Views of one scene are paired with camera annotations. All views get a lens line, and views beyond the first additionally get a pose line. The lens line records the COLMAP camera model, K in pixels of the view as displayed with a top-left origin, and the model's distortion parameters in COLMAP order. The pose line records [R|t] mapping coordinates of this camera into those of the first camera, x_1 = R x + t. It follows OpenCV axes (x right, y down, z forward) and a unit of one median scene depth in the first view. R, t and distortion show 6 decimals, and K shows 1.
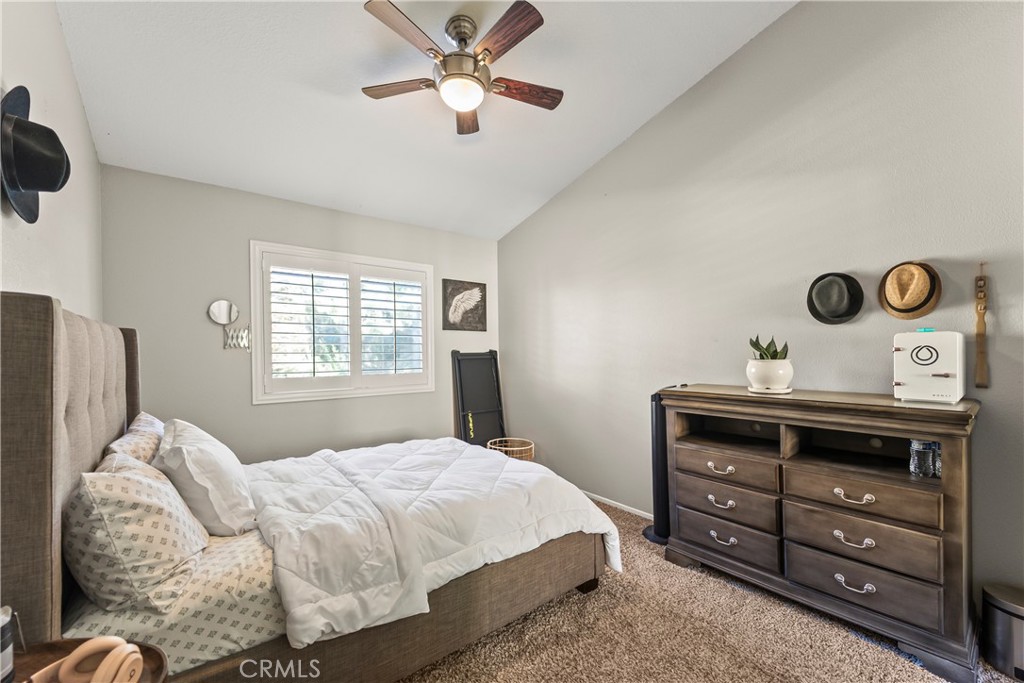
lens RADIAL K [[410.7, 0, 516.7], [0, 410.7, 348.2], [0, 0, 1]] dist [0.023814, -0.016259]
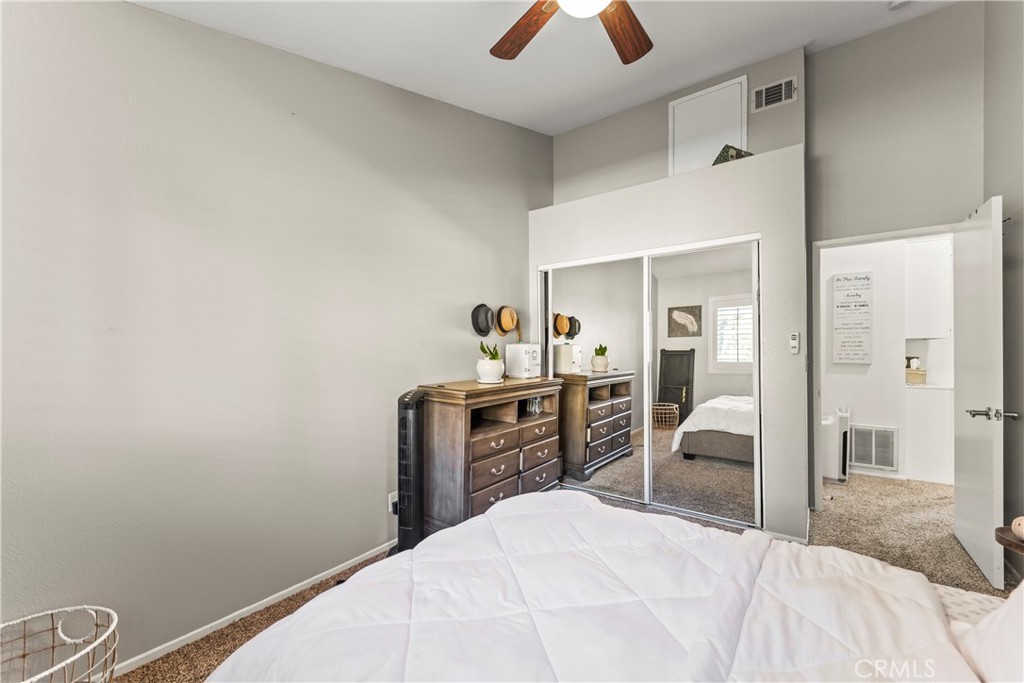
lens RADIAL K [[410.7, 0, 516.7], [0, 410.7, 348.2], [0, 0, 1]] dist [0.023814, -0.016259]
pose [[-0.261654, 0.013567, 0.965066, -0.783963], [0.002019, 0.999907, -0.013510, 0.008924], [-0.965160, -0.001586, -0.261657, 1.311603]]
